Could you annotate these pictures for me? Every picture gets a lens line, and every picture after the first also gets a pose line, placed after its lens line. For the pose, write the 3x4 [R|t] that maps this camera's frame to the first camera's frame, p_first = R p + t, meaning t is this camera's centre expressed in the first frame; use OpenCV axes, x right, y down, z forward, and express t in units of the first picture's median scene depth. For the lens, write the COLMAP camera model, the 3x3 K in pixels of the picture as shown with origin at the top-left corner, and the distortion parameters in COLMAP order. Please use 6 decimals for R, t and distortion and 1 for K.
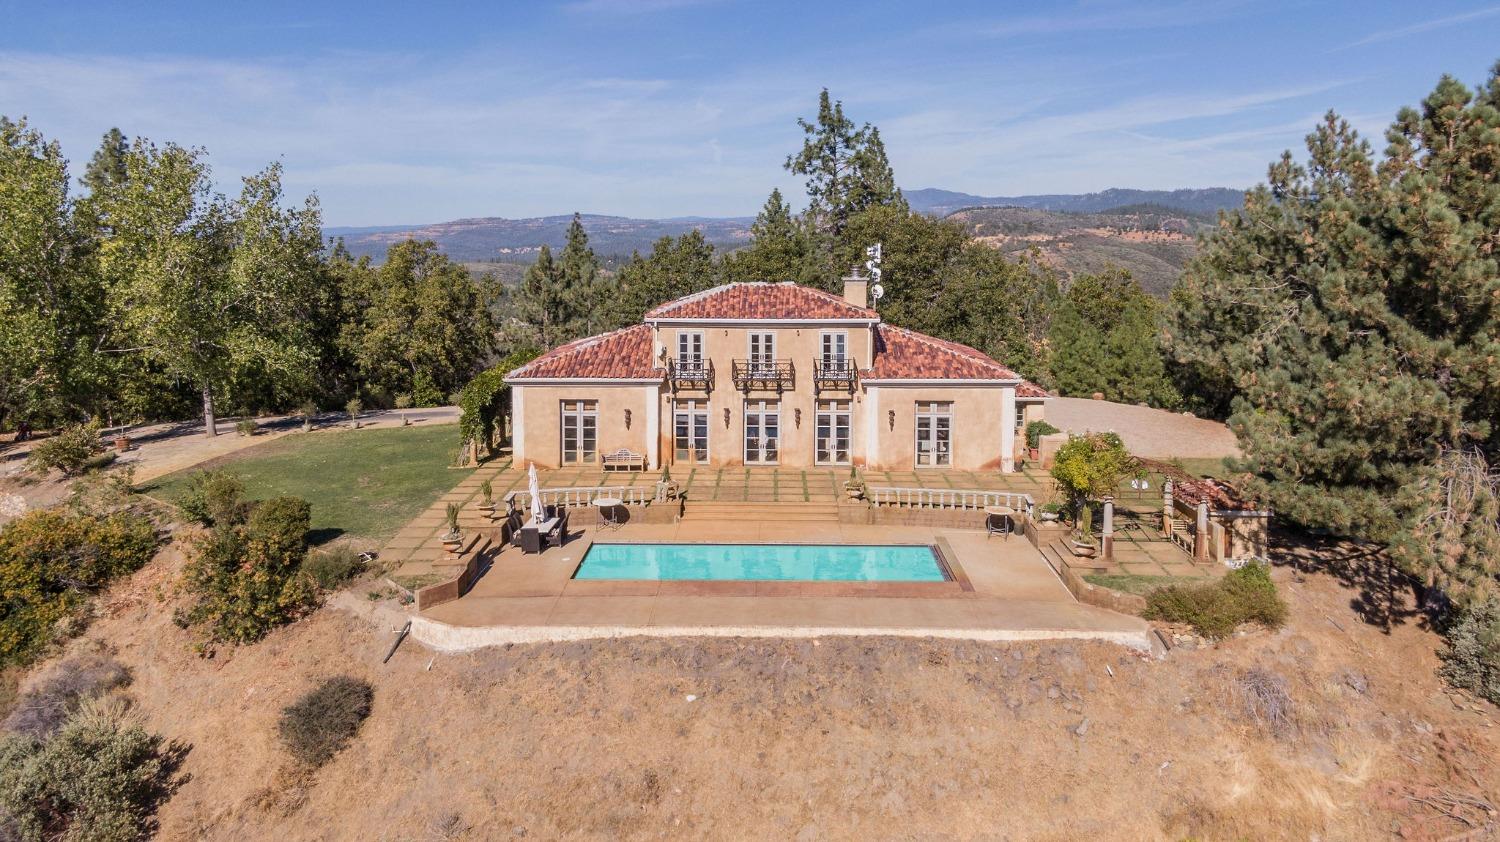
lens RADIAL K [[1089.5, 0, 752.0], [0, 1089.5, 308.5], [0, 0, 1]] dist [-0.007826, -0.003419]
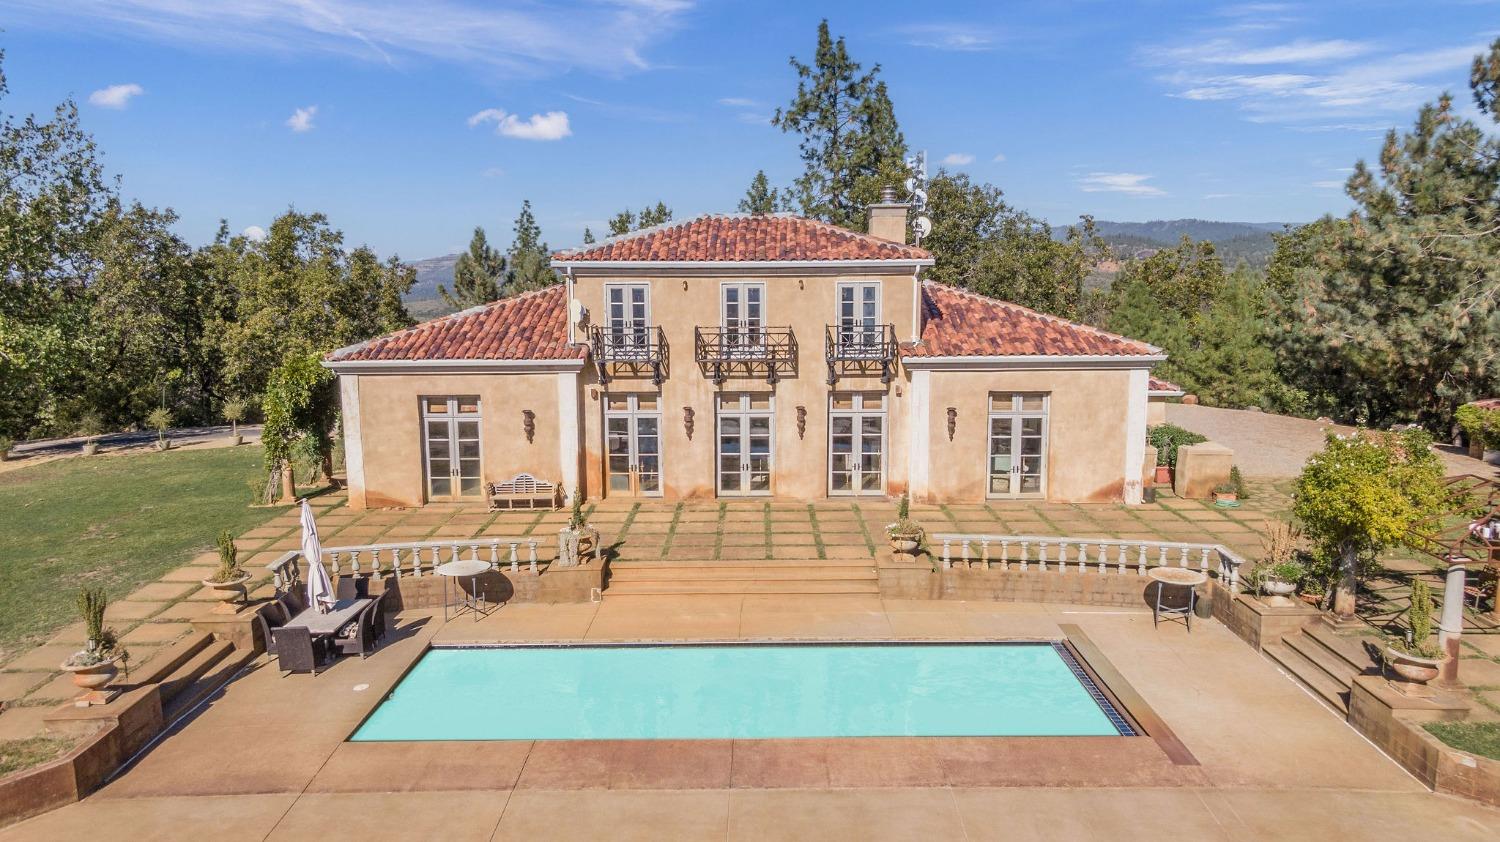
lens RADIAL K [[1066.0, 0, 760.3], [0, 1066.0, 421.5], [0, 0, 1]] dist [0.001017, -0.002202]
pose [[0.999757, -0.010222, 0.019554, 0.006295], [0.008674, 0.996943, 0.077652, 0.052631], [-0.020288, -0.077464, 0.996789, 0.388072]]
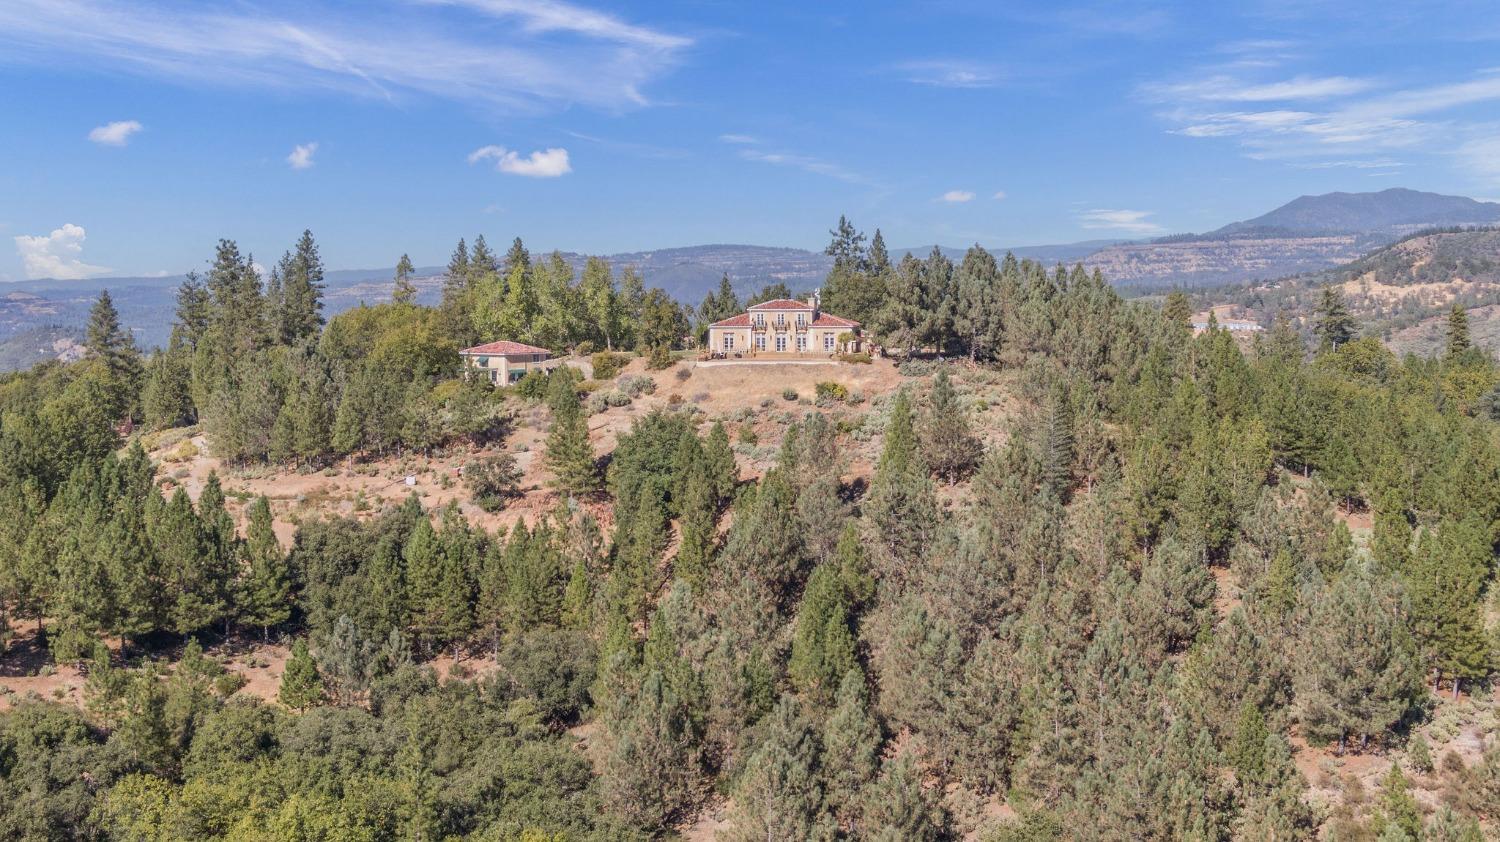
lens RADIAL K [[1989.2, 0, 750.0], [0, 1989.2, 421.0], [0, 0, 1]] dist [-0.001254, -0.002815]
pose [[0.990359, 0.001322, -0.138517, 0.794040], [-0.001186, 0.999999, 0.001066, 0.359749], [0.138518, -0.000891, 0.990360, -5.318212]]
